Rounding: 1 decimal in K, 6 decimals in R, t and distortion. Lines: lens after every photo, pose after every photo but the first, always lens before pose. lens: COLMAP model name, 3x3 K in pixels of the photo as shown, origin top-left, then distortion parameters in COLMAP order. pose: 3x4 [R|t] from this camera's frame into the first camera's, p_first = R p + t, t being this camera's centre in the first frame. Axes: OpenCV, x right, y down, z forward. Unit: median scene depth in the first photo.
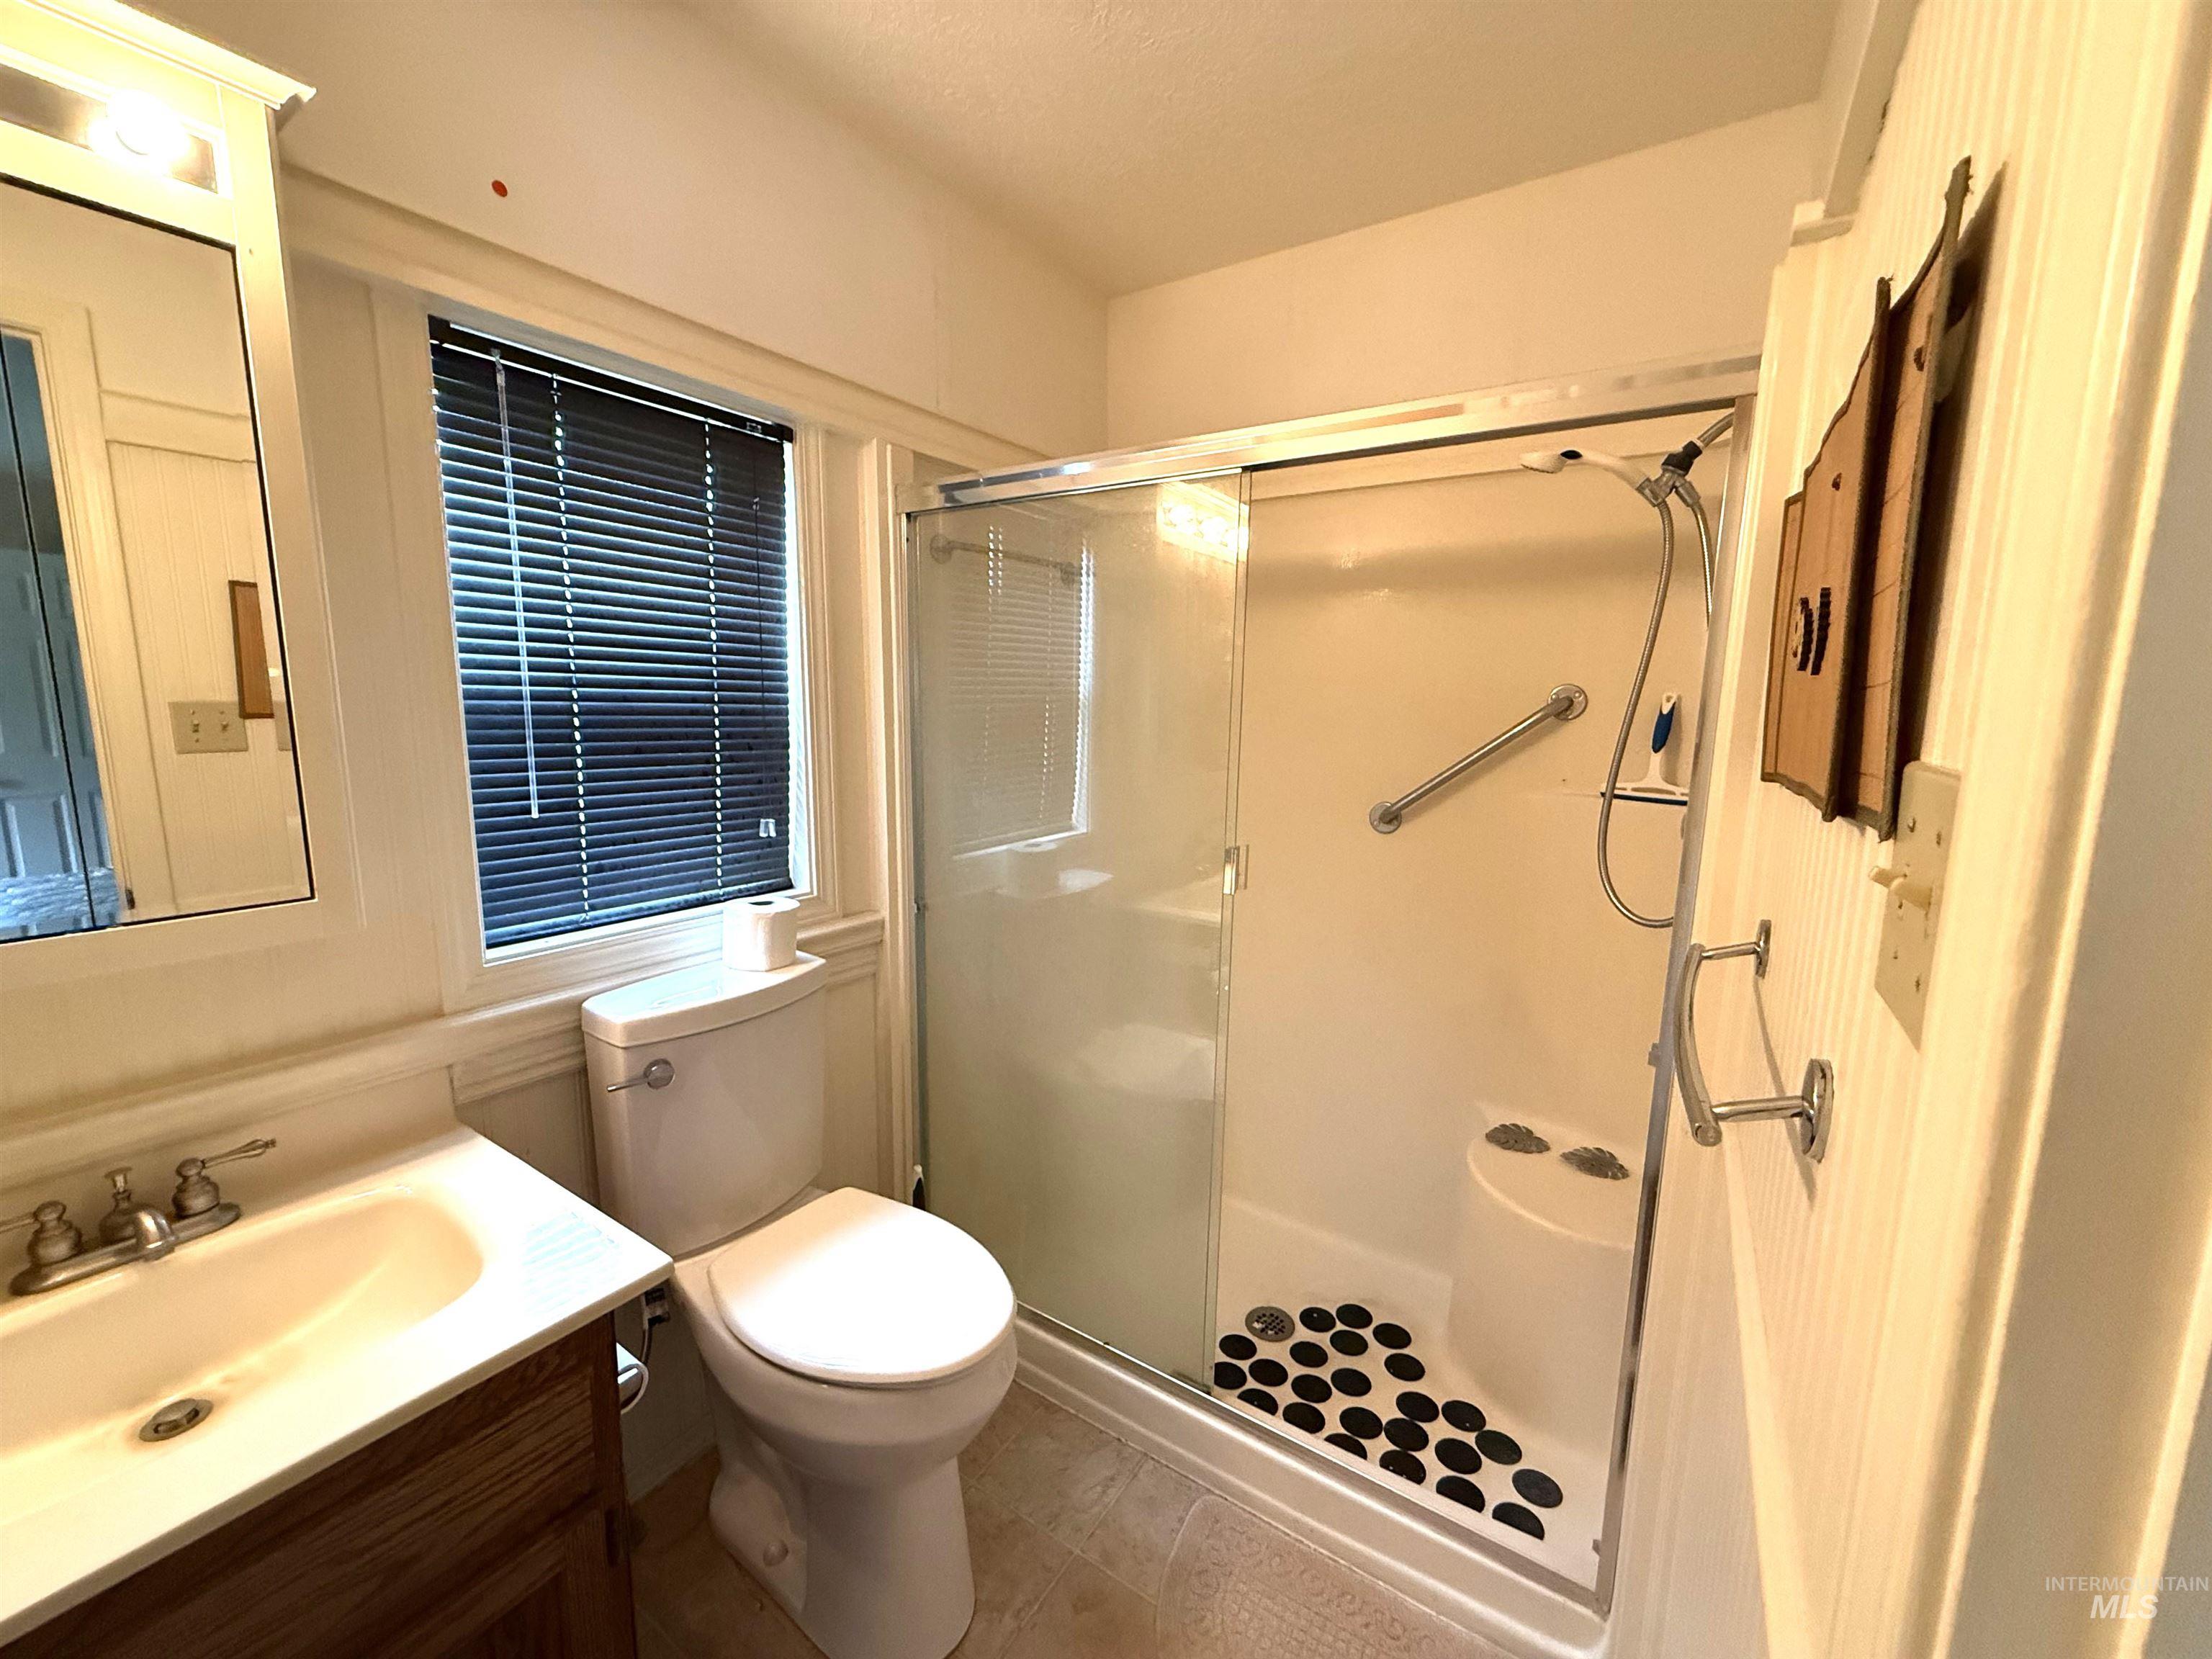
lens RADIAL K [[881.9, 0, 1109.4], [0, 881.9, 832.5], [0, 0, 1]] dist [0.001650, -0.000684]
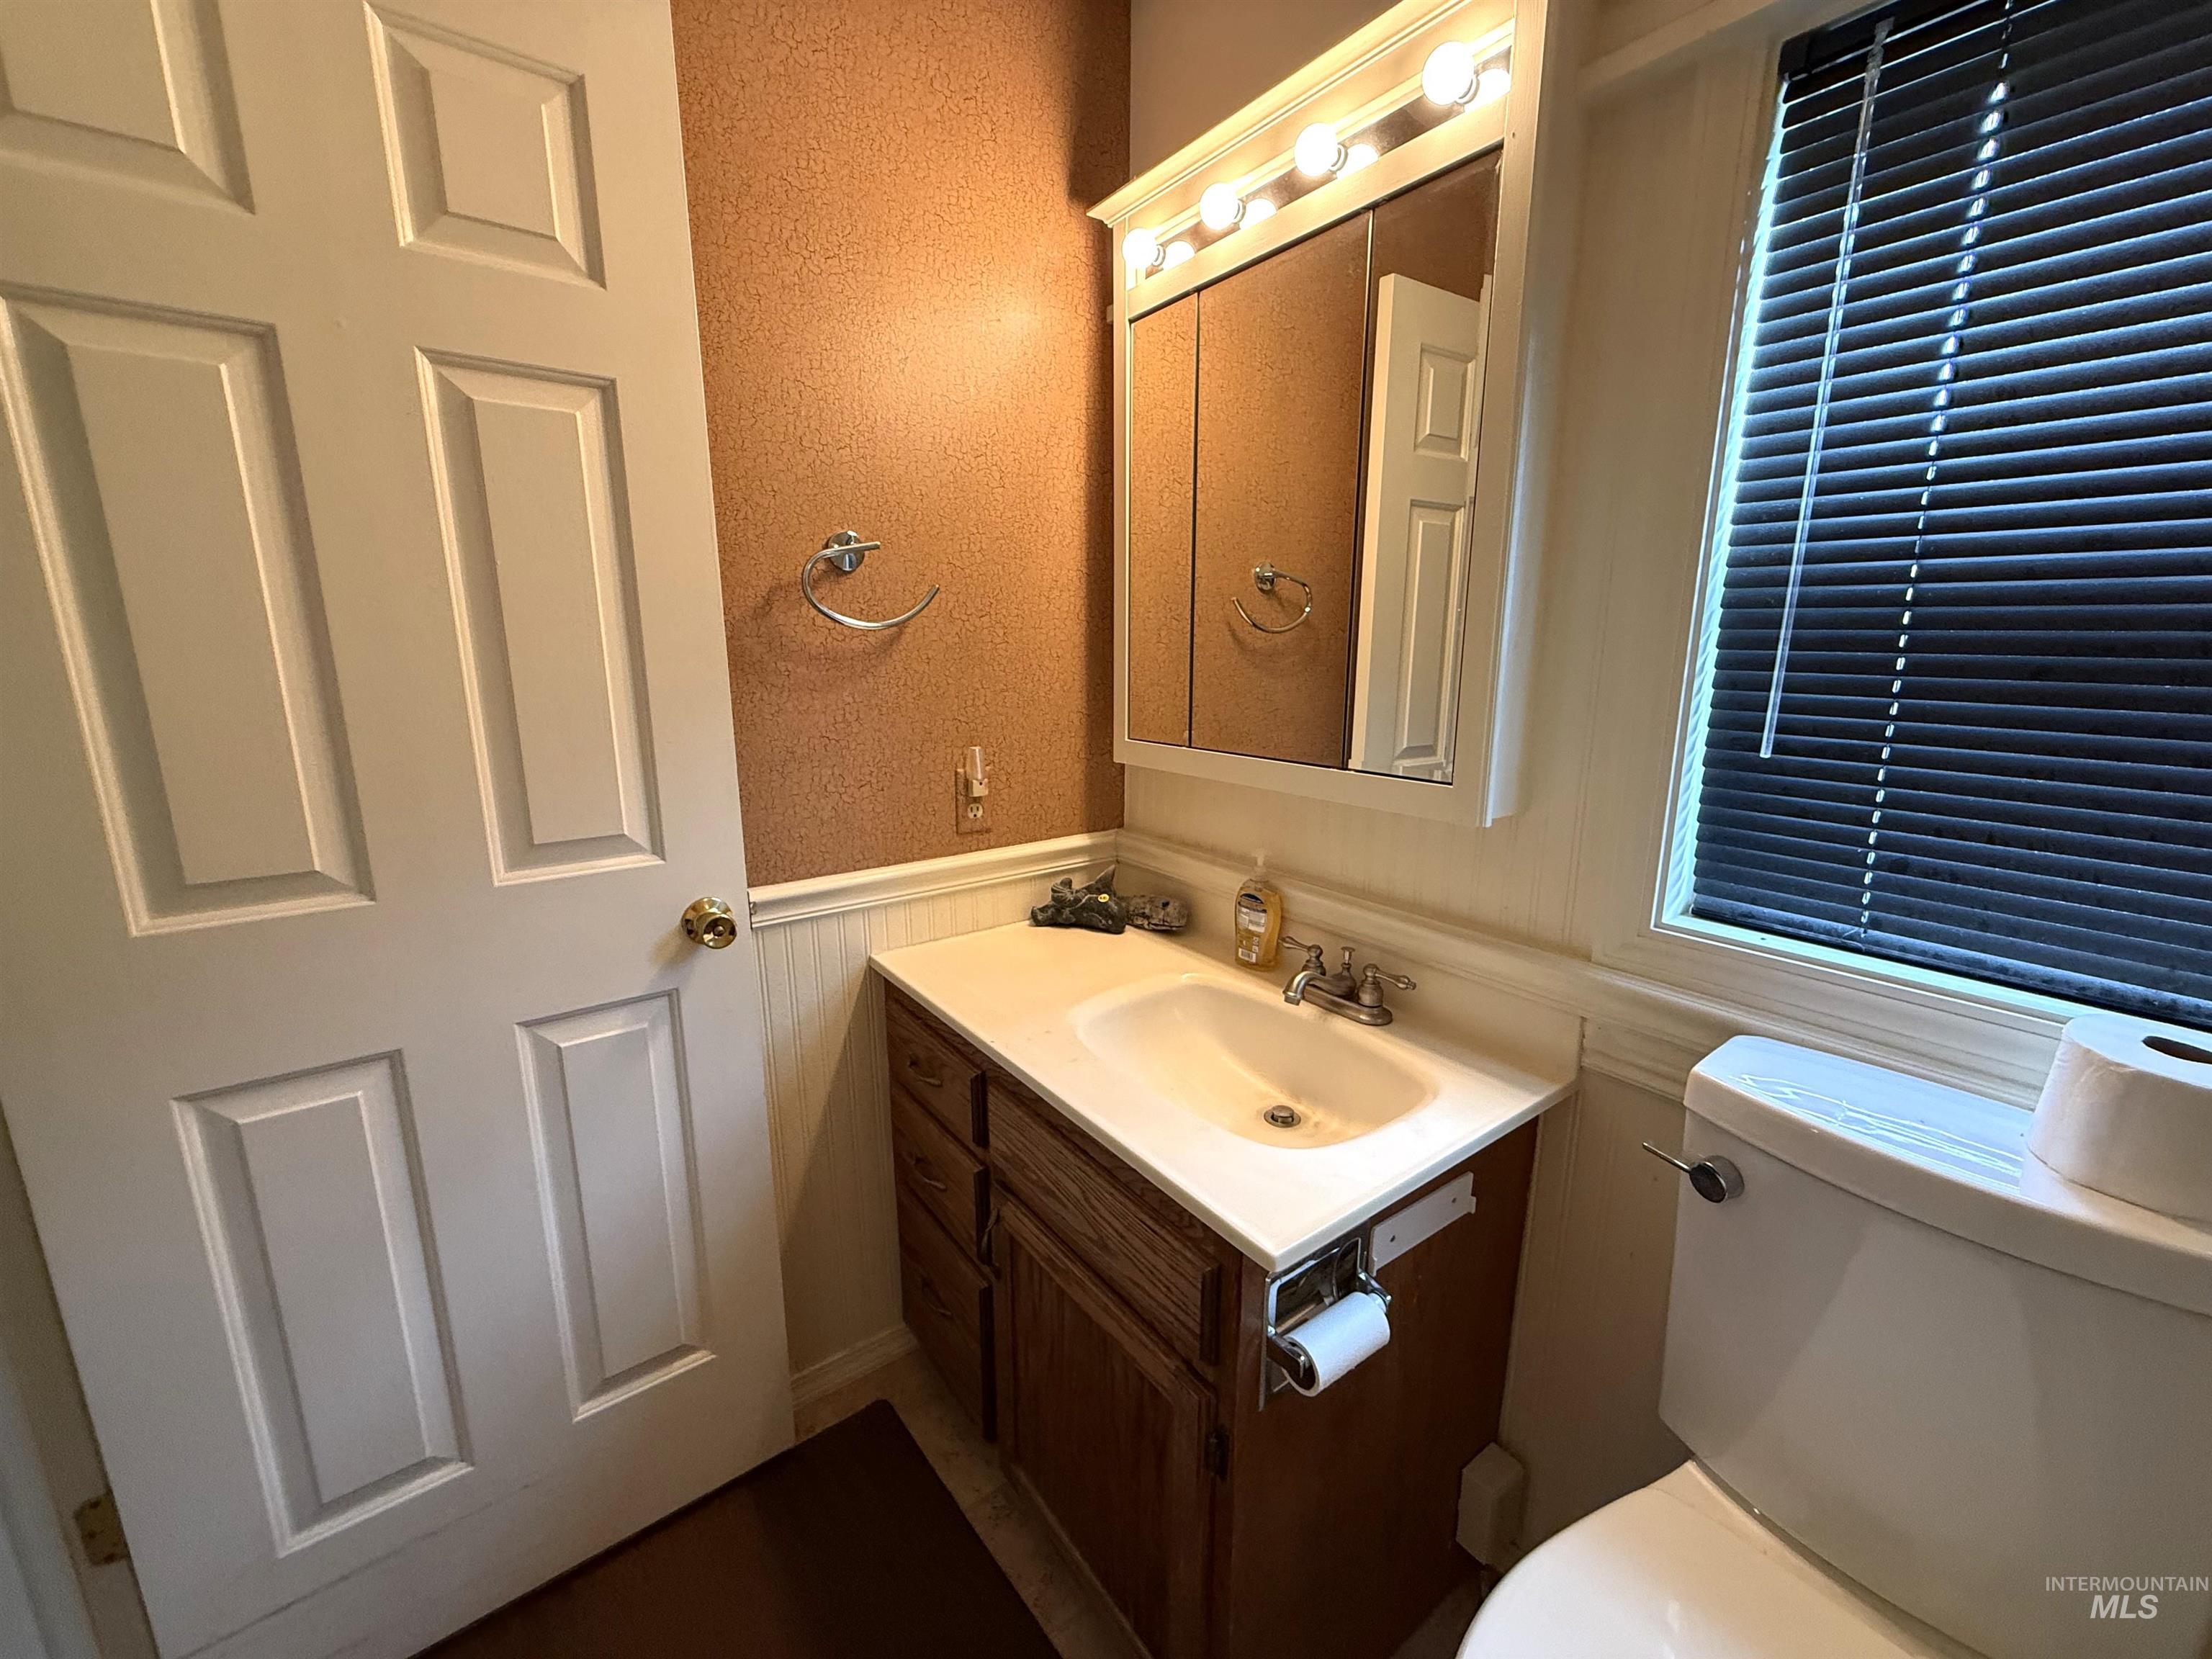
lens RADIAL K [[881.9, 0, 1100.0], [0, 881.9, 828.2], [0, 0, 1]] dist [0.001650, -0.000684]
pose [[-0.362540, 0.176507, -0.915101, 0.184284], [-0.142714, 0.959806, 0.241670, -0.057001], [0.920976, 0.218213, -0.322778, 0.752374]]
